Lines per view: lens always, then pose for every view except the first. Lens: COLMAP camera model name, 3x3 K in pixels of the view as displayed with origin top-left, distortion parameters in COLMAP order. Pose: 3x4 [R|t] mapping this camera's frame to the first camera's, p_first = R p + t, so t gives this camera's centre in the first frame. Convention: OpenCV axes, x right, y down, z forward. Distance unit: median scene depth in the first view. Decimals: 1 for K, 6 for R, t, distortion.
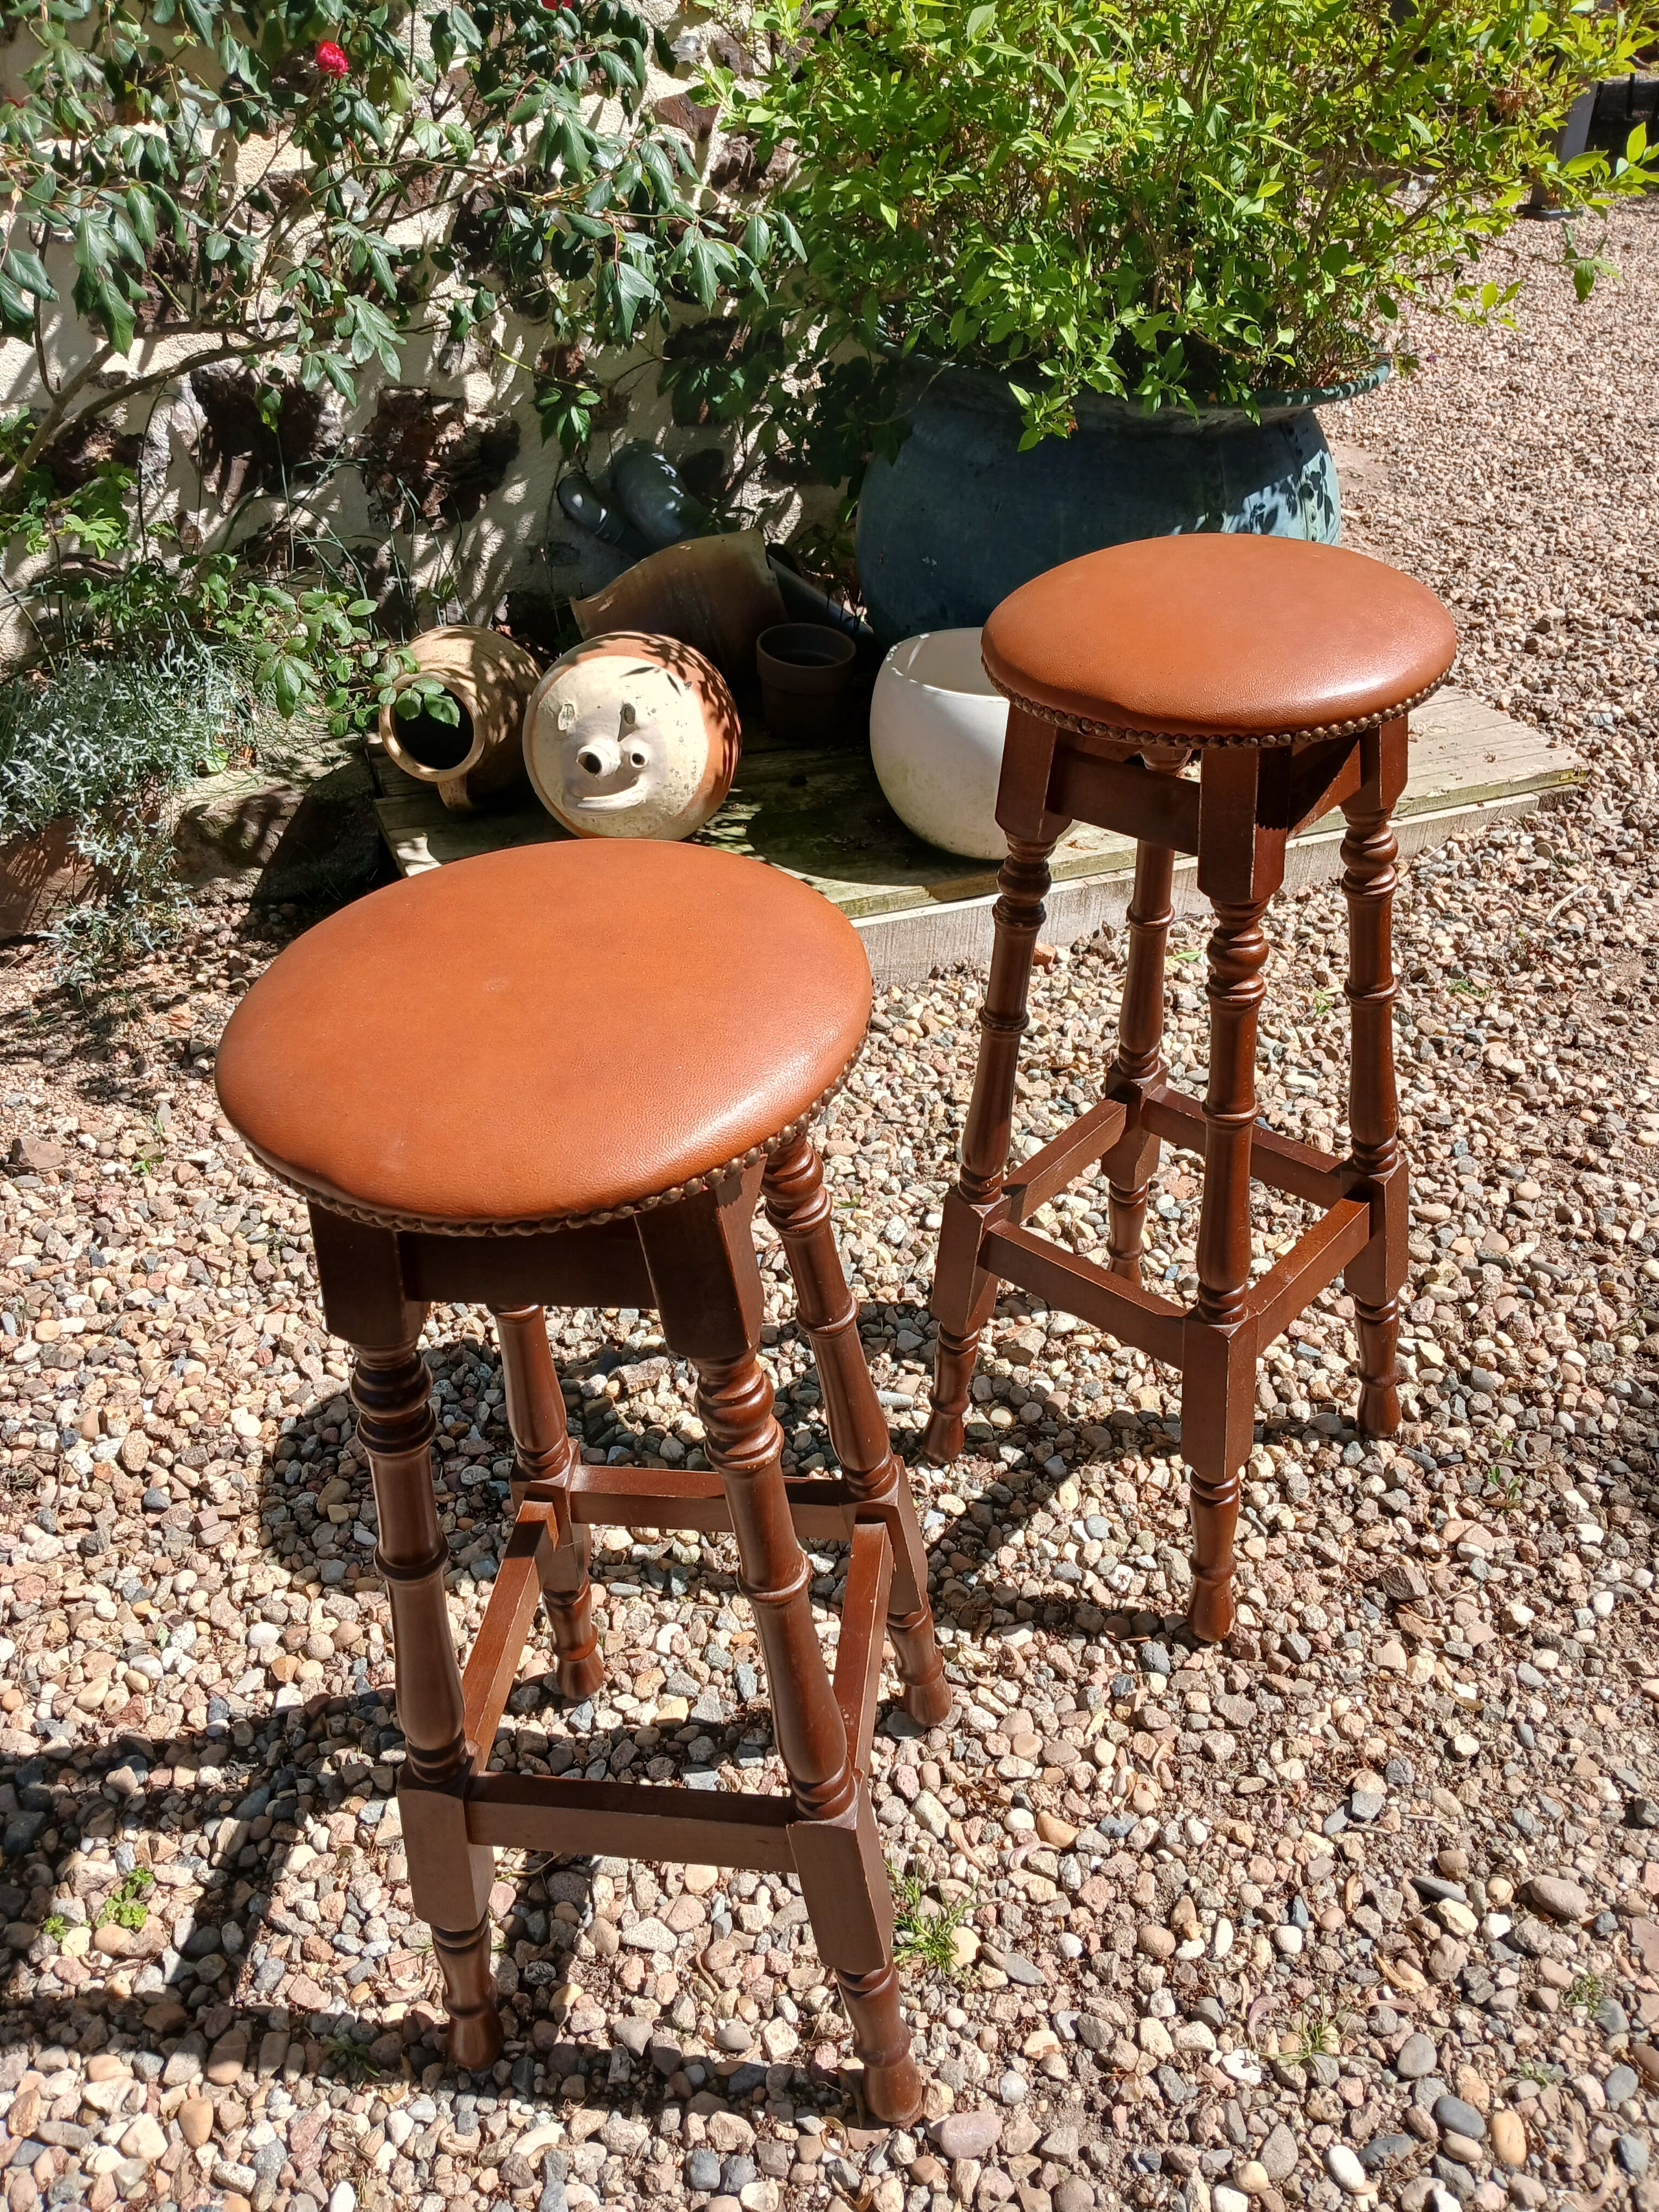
lens RADIAL K [[1734.2, 0, 841.9], [0, 1734.2, 1091.9], [0, 0, 1]] dist [0.046266, -0.107298]
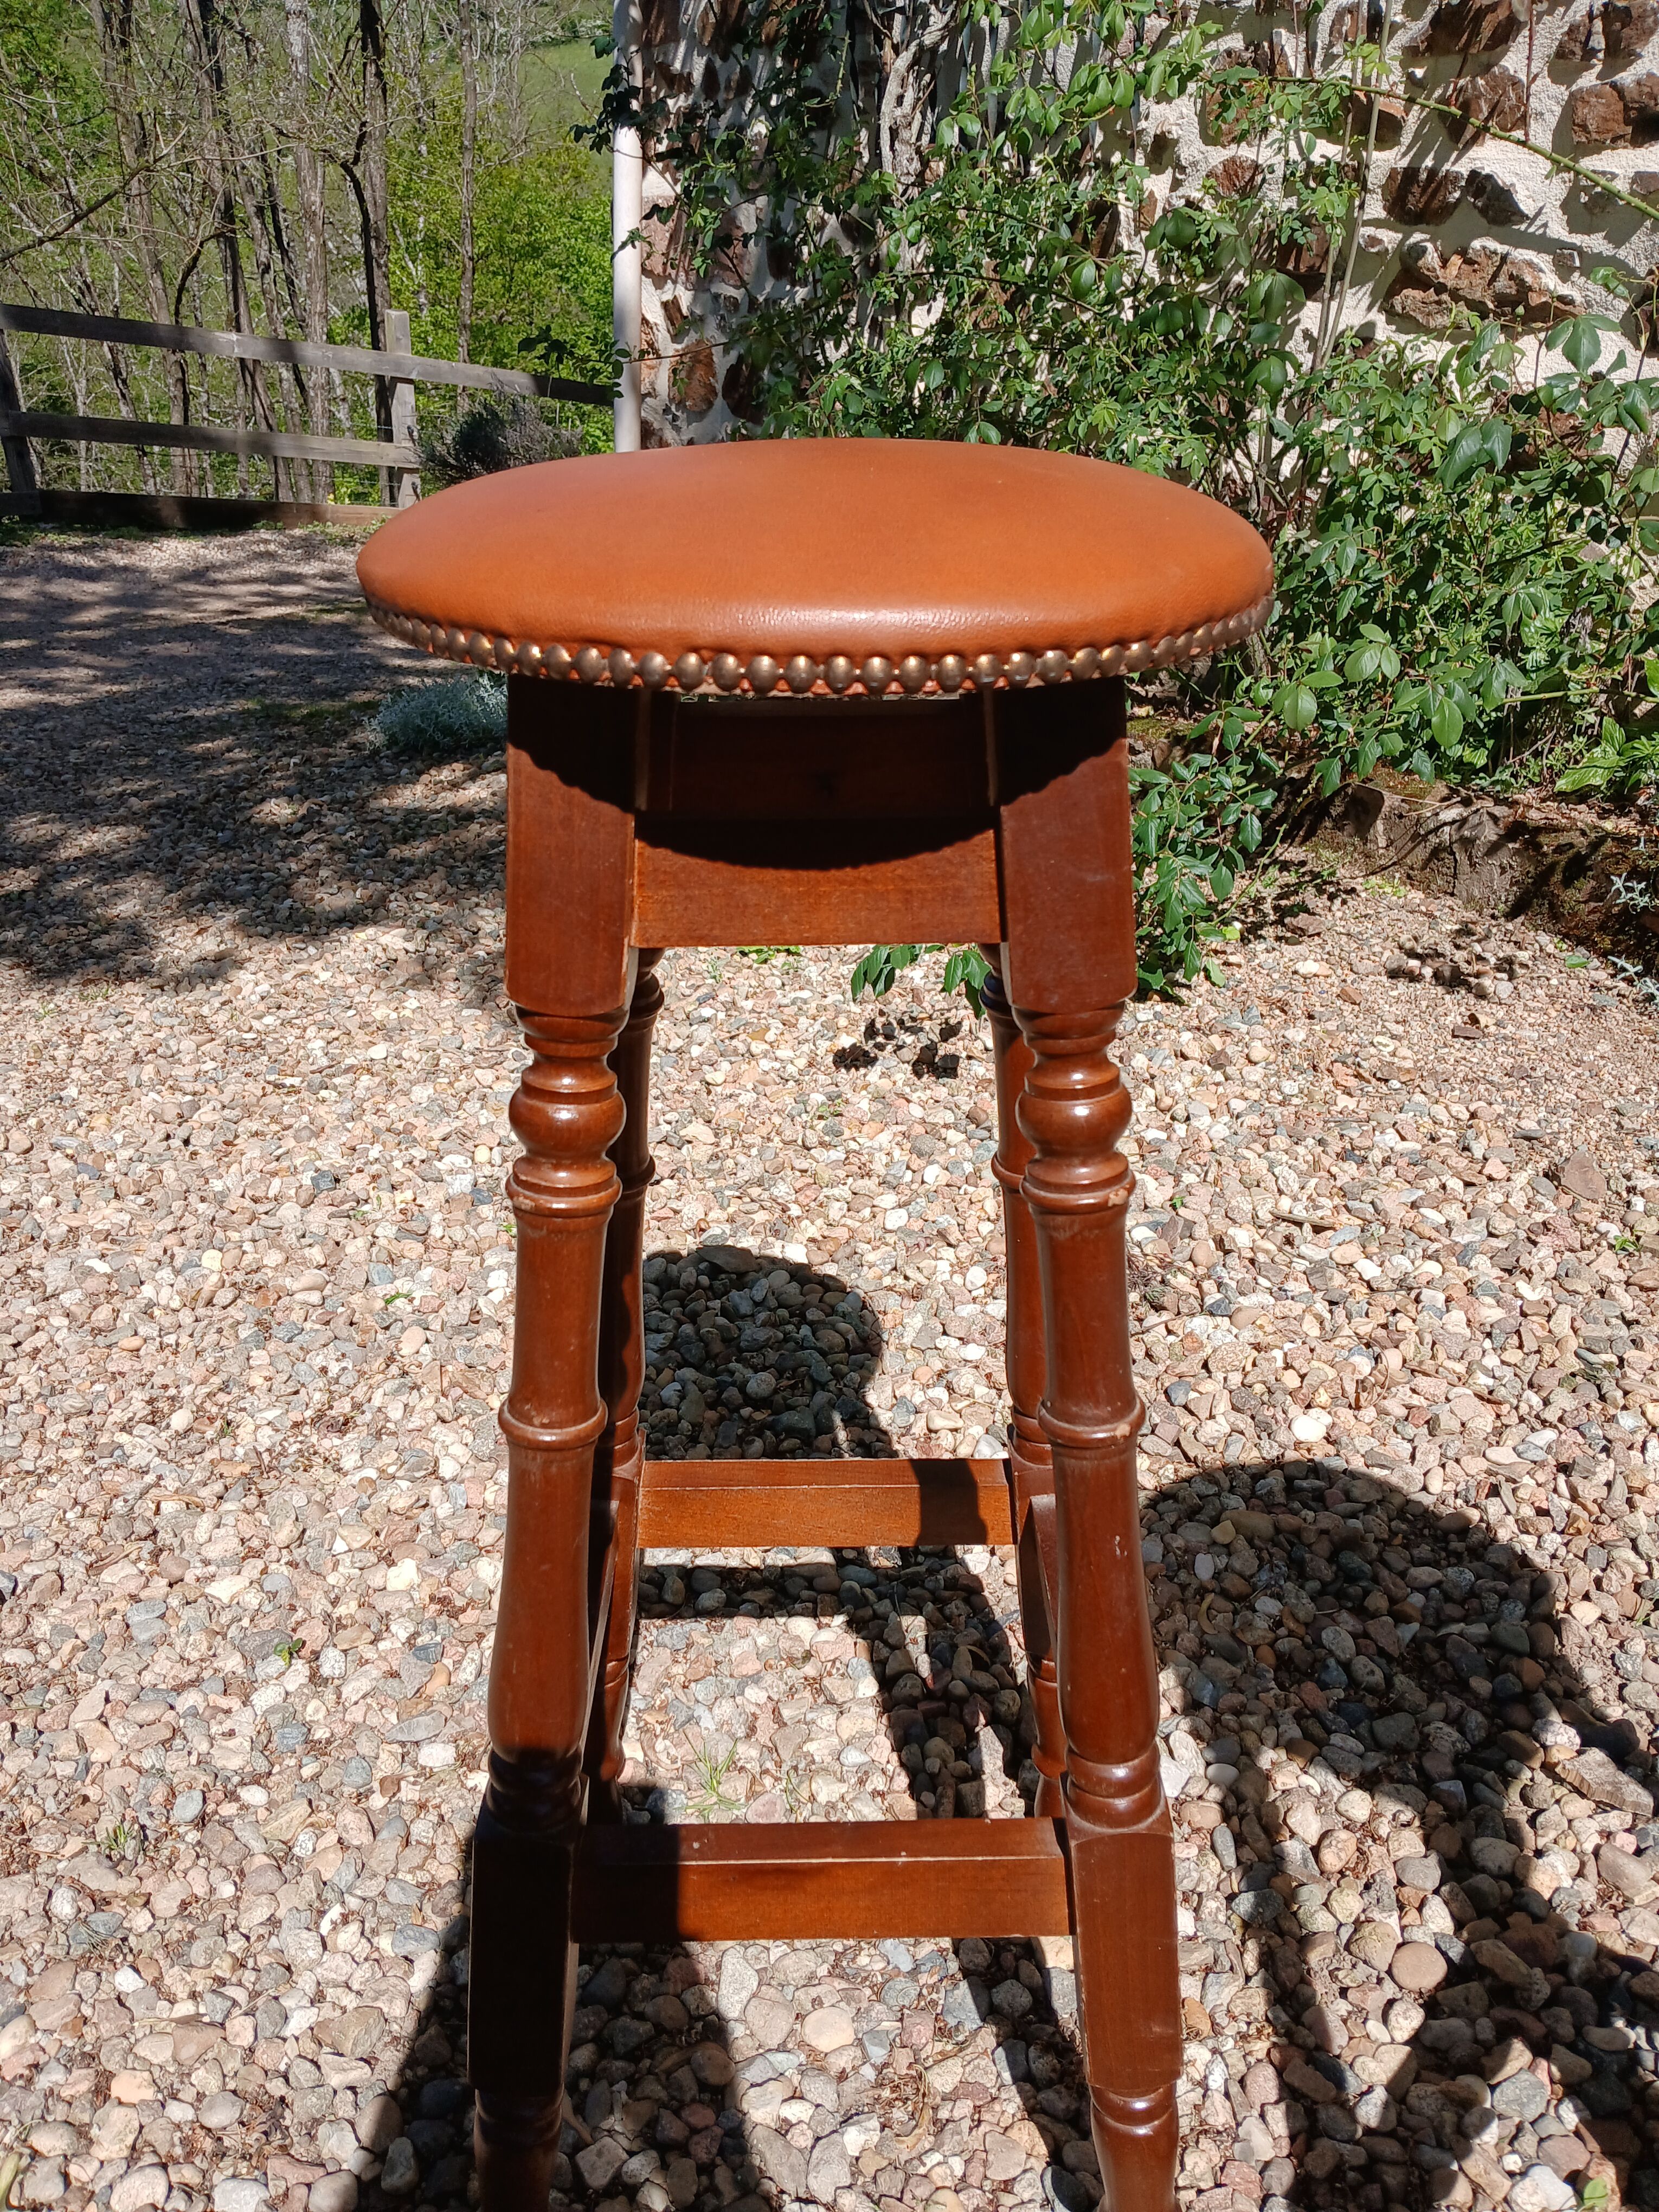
lens RADIAL K [[1721.2, 0, 823.9], [0, 1721.2, 1093.8], [0, 0, 1]] dist [0.042188, -0.104839]
pose [[0.128725, 0.475154, -0.870436, 0.313505], [-0.593478, 0.740115, 0.316248, -0.061064], [0.794489, 0.475876, 0.377265, 0.465642]]
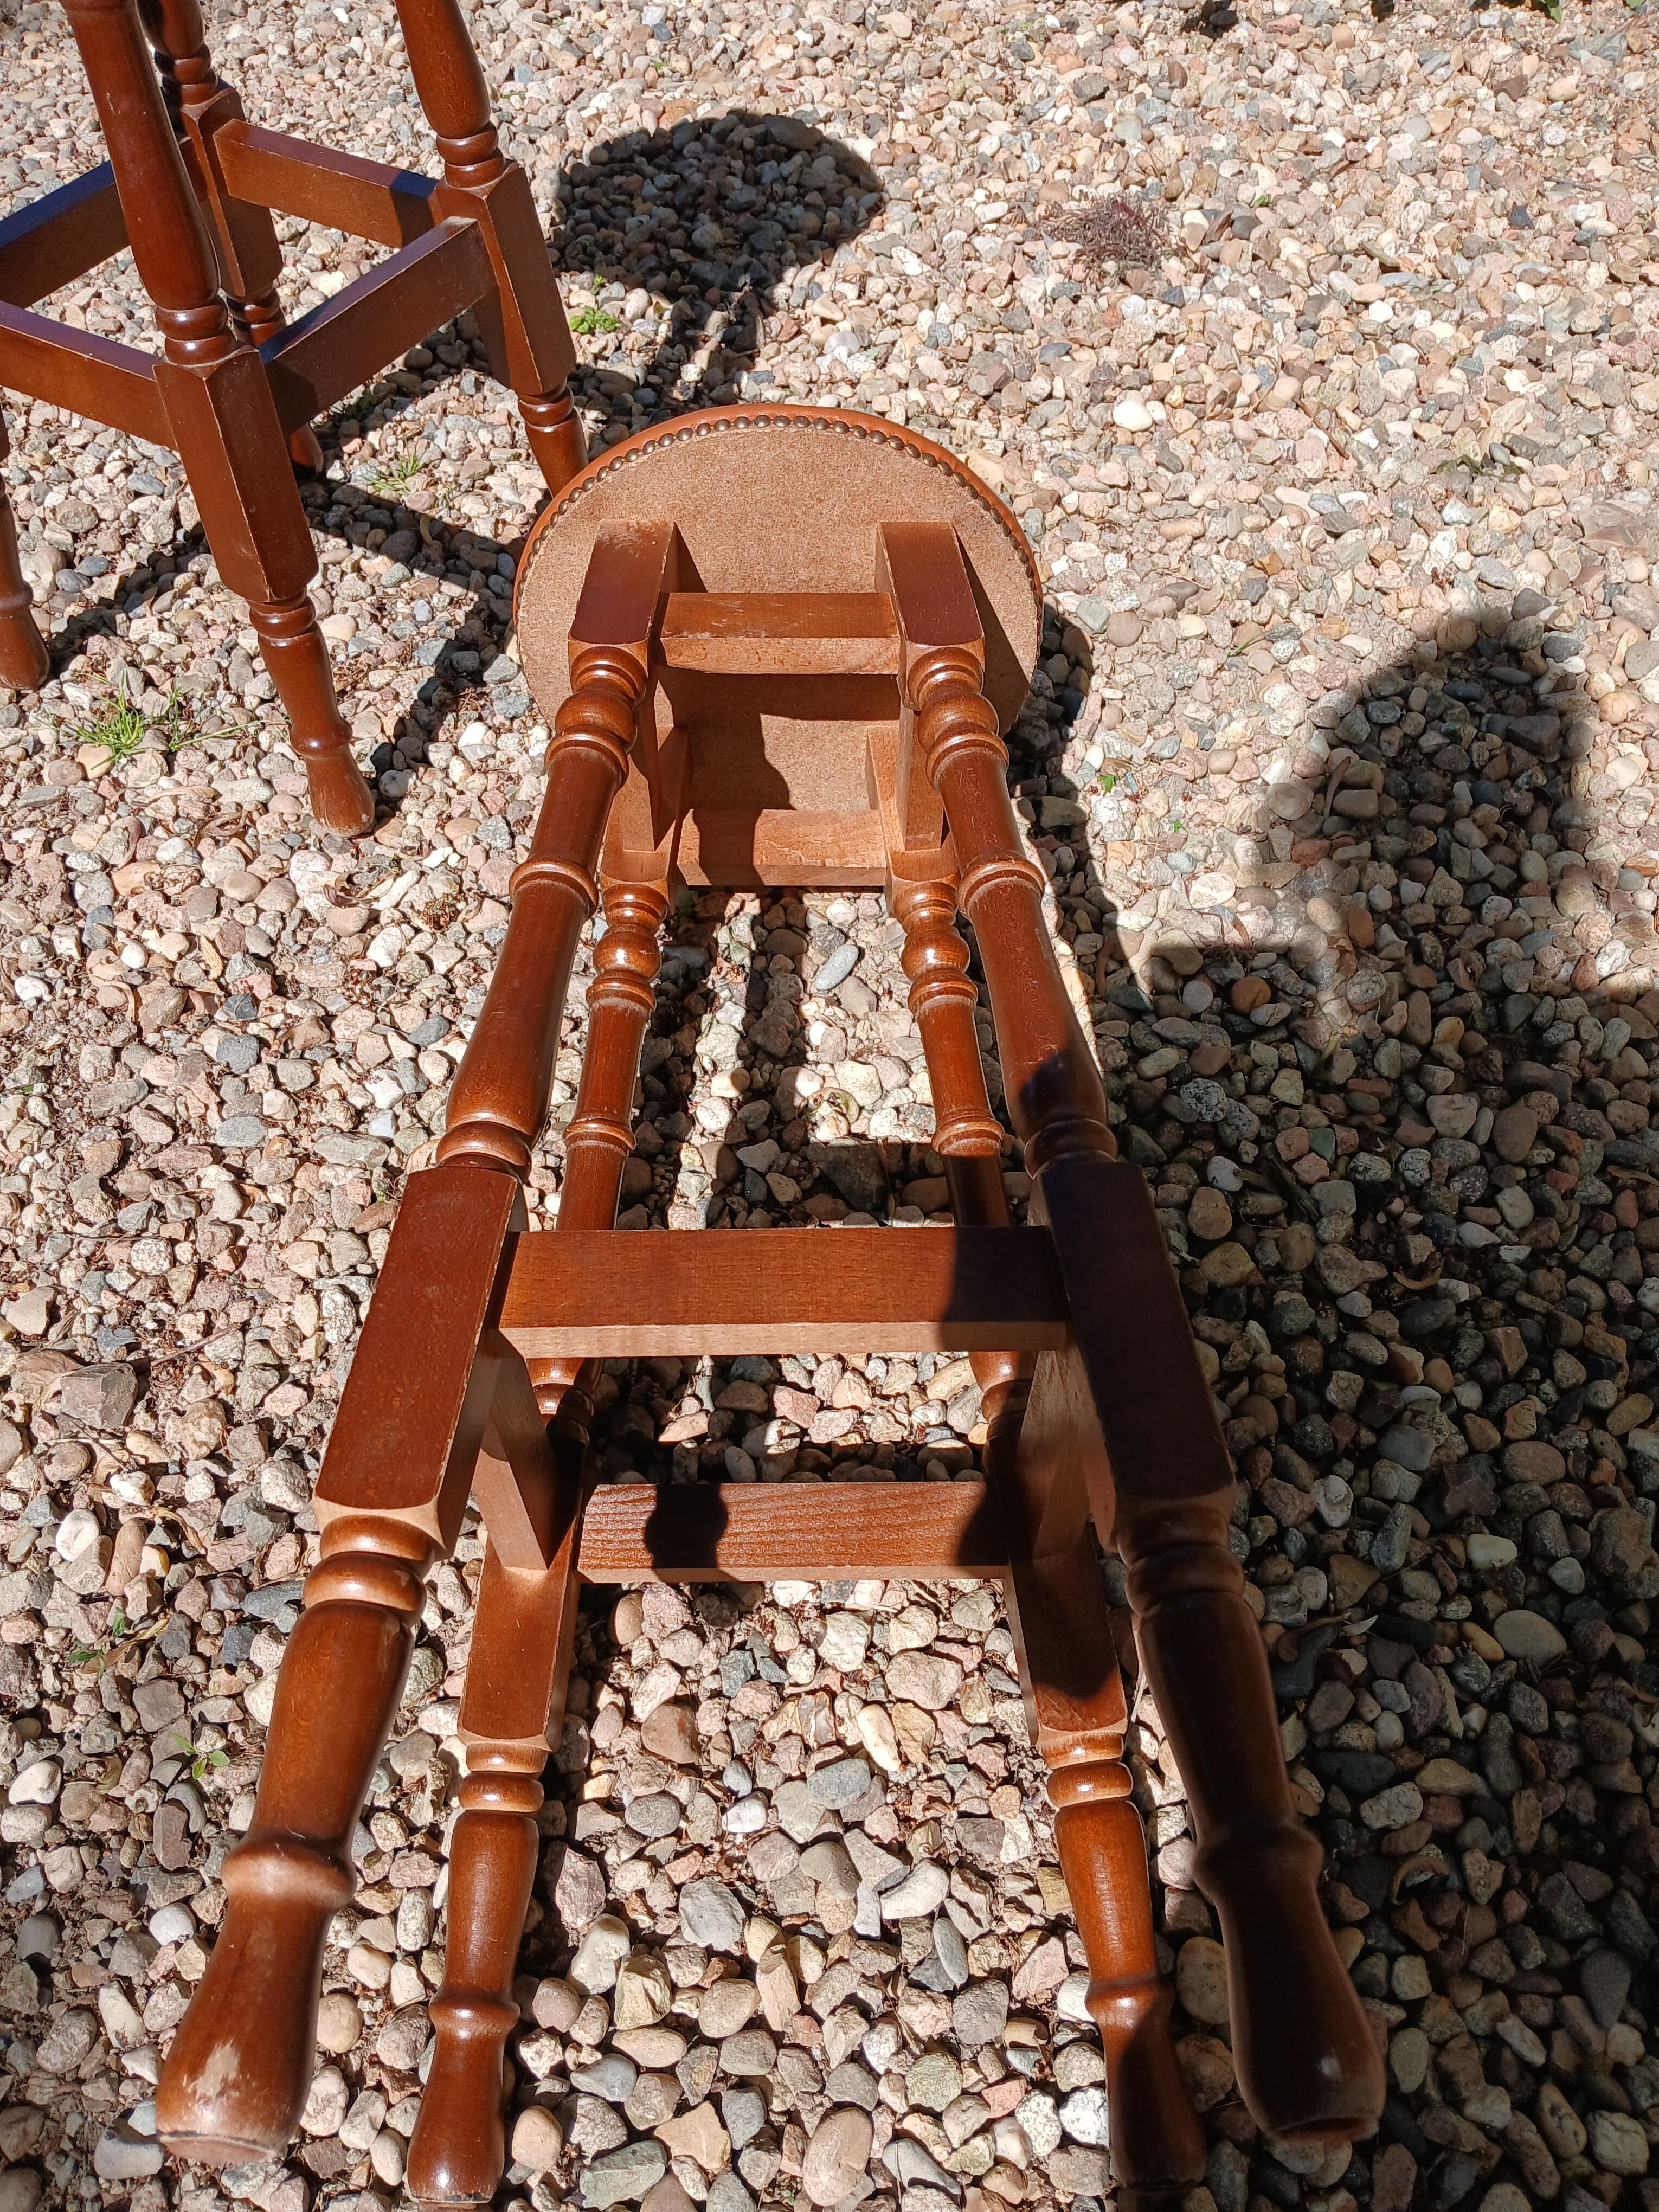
lens RADIAL K [[1721.2, 0, 841.7], [0, 1721.2, 1124.1], [0, 0, 1]] dist [0.042188, -0.104839]
pose [[-0.400403, 0.777521, -0.484911, 0.429030], [-0.523232, 0.240436, 0.817569, -0.371554], [0.752267, 0.581078, 0.310552, 0.927172]]
